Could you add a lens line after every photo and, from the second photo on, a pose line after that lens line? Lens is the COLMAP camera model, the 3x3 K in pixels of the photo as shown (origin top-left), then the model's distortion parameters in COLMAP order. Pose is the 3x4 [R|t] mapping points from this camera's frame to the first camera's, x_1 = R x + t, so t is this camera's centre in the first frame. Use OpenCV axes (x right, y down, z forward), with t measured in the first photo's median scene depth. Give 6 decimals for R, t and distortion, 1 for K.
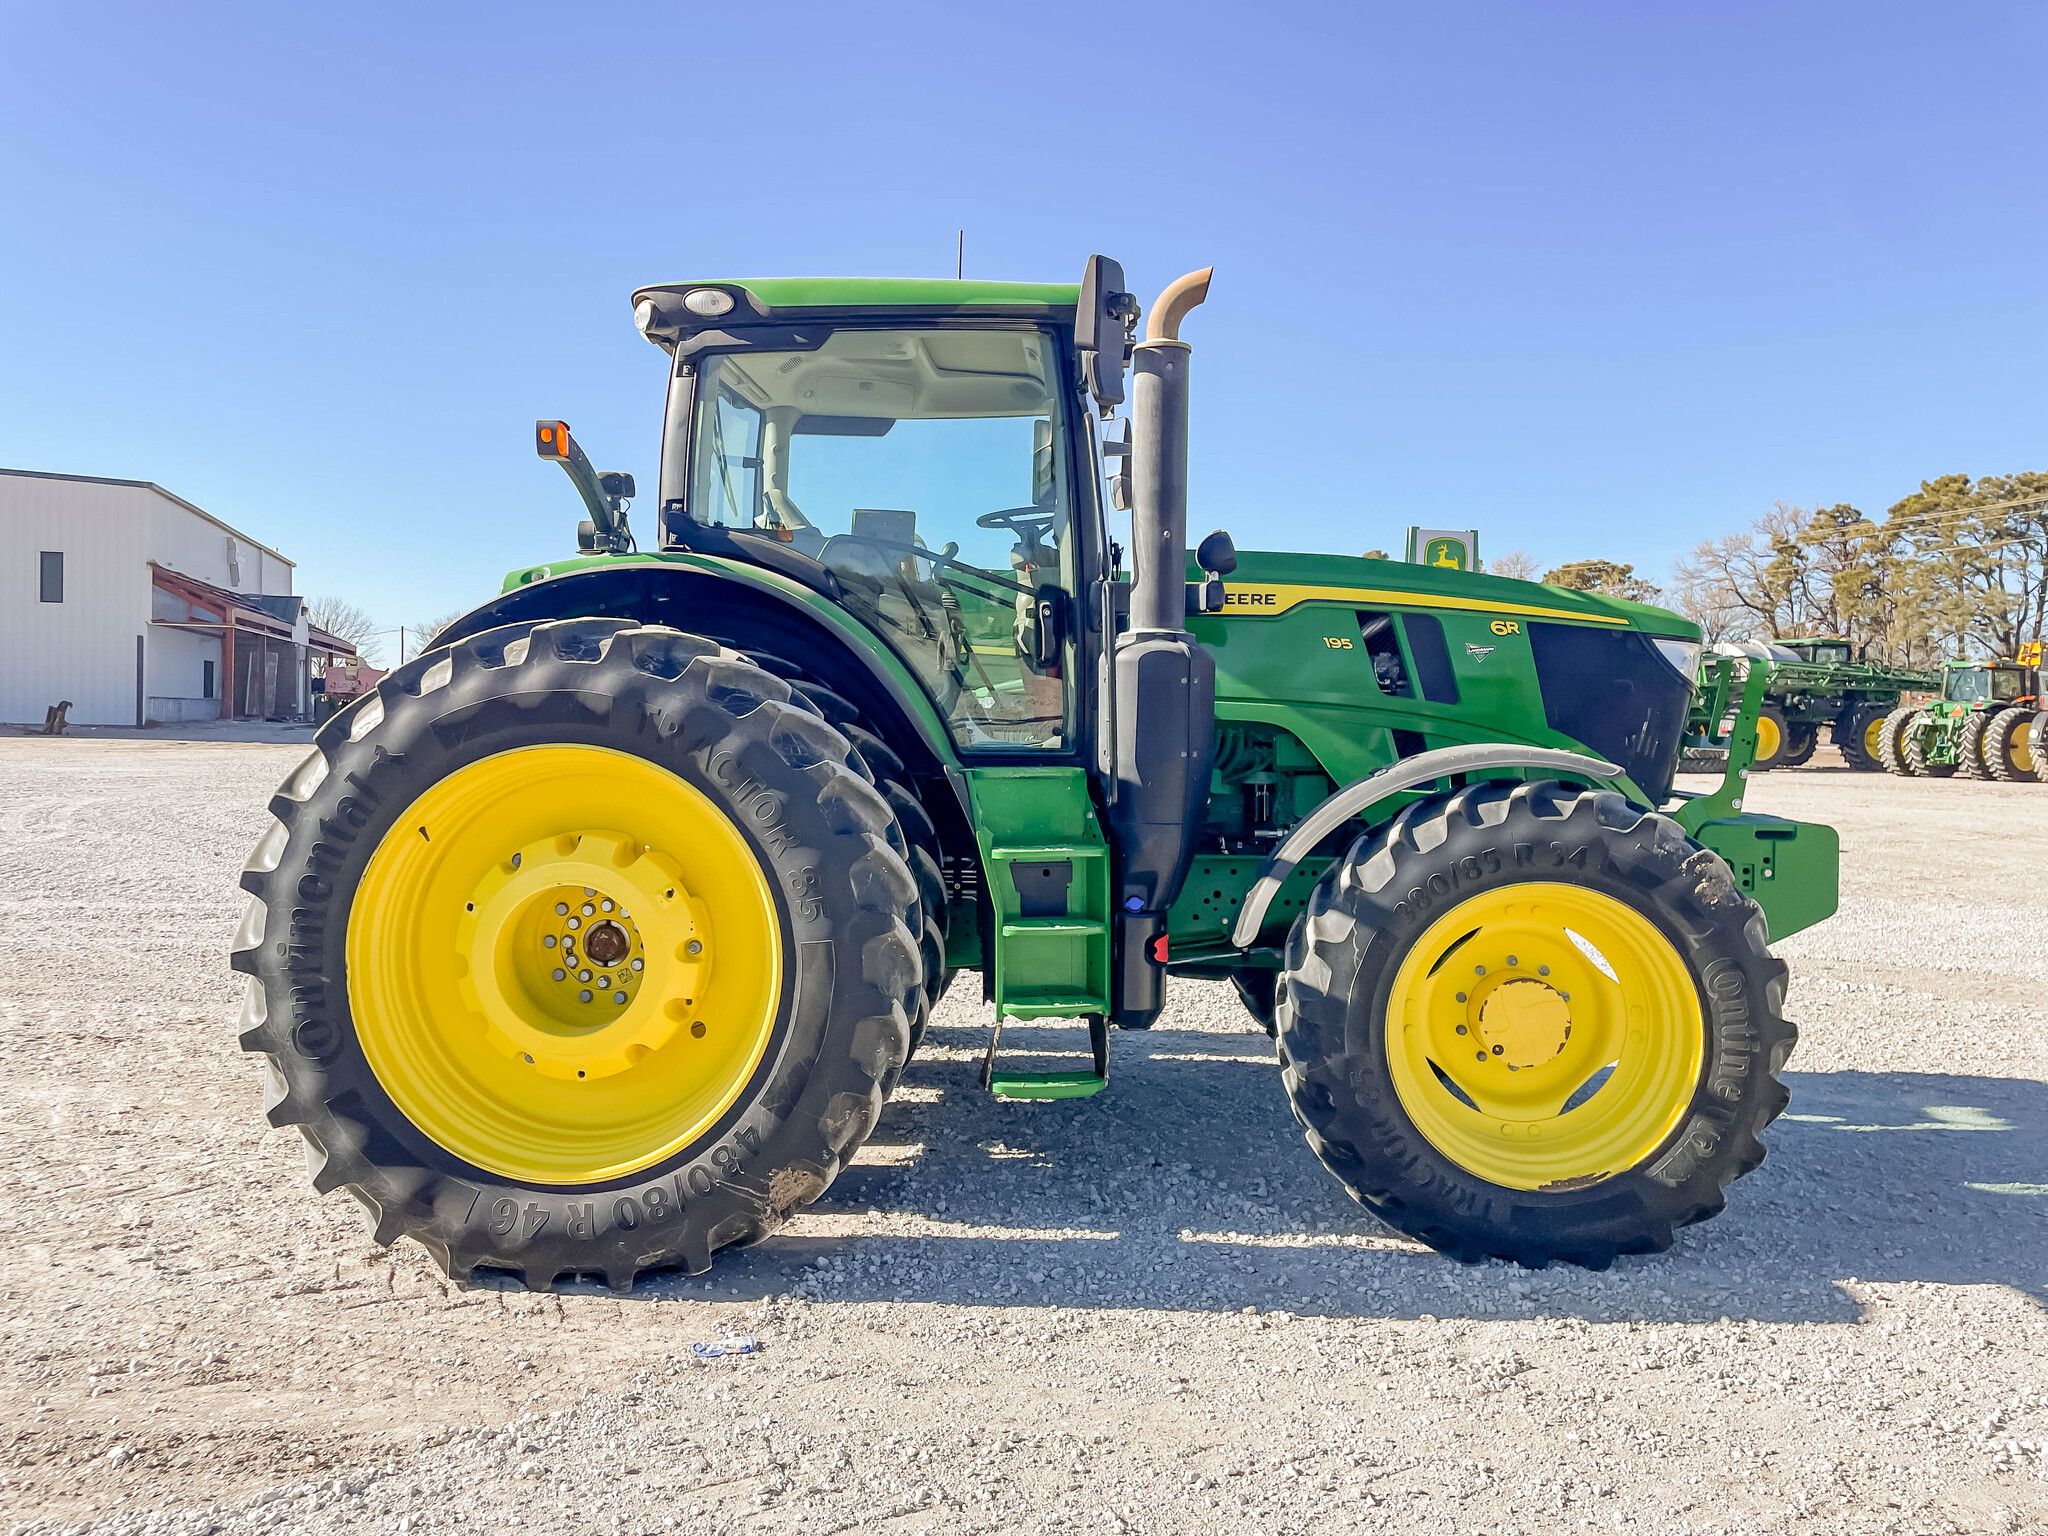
lens RADIAL K [[1539.7, 0, 1024.3], [0, 1539.7, 755.2], [0, 0, 1]] dist [0.089093, -0.102373]
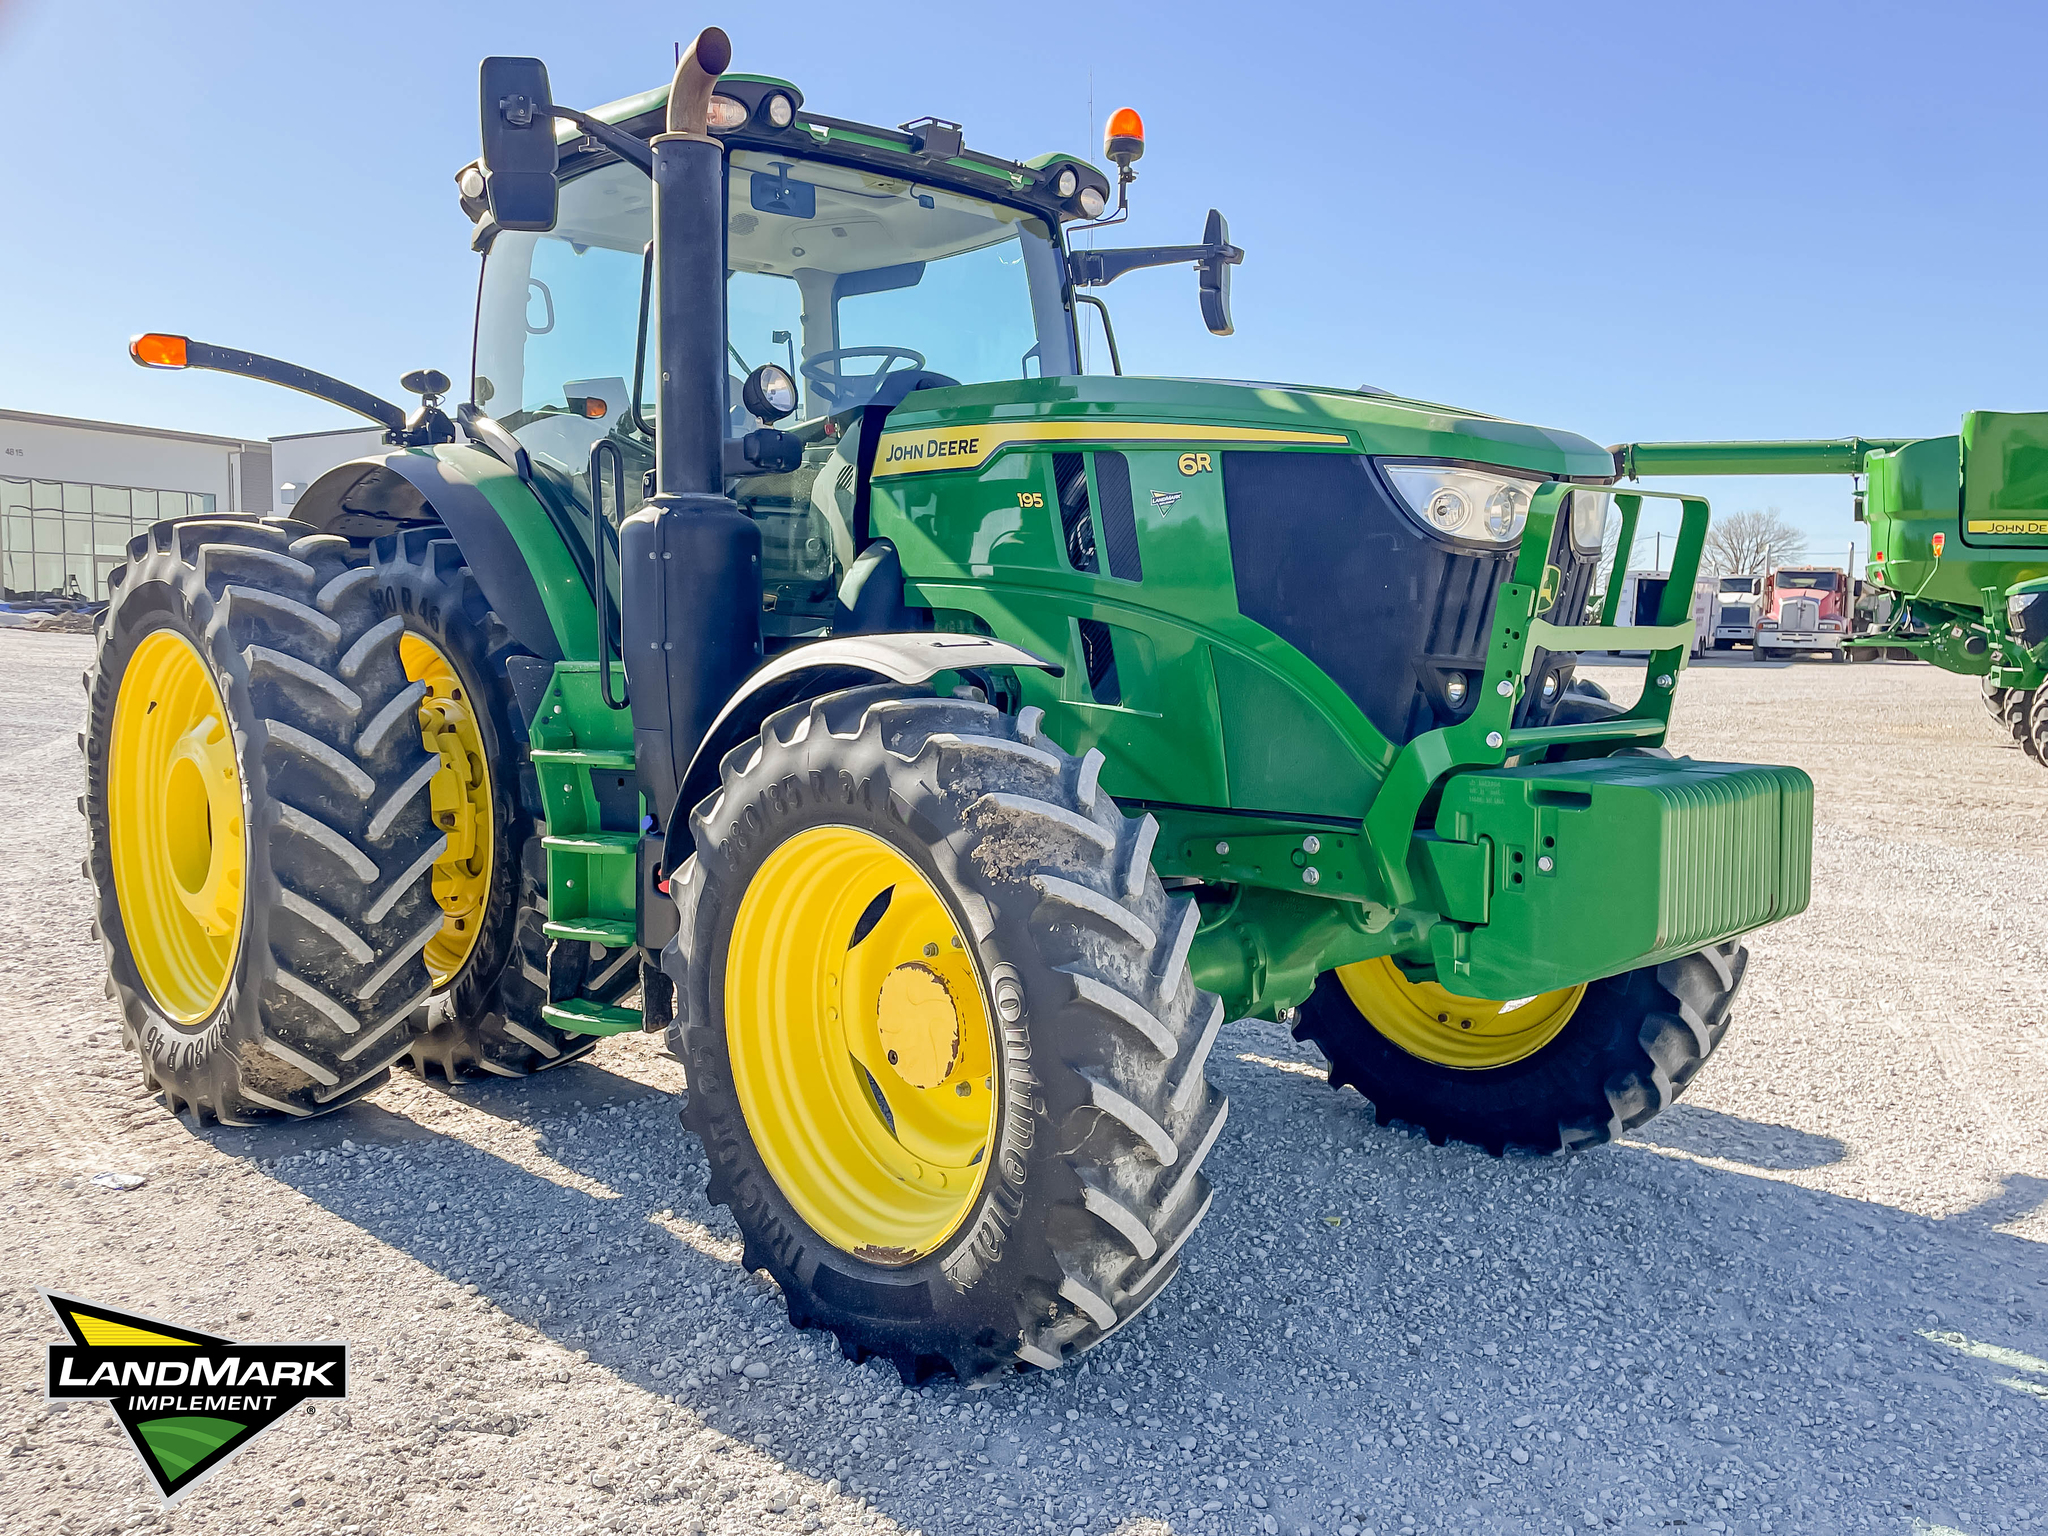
lens RADIAL K [[1788.3, 0, 1030.3], [0, 1788.3, 752.2], [0, 0, 1]] dist [0.064255, -0.006487]
pose [[0.695071, 0.045924, -0.717473, 0.913540], [-0.016402, 0.998711, 0.048035, 0.006844], [0.718754, -0.021620, 0.694928, 0.458578]]
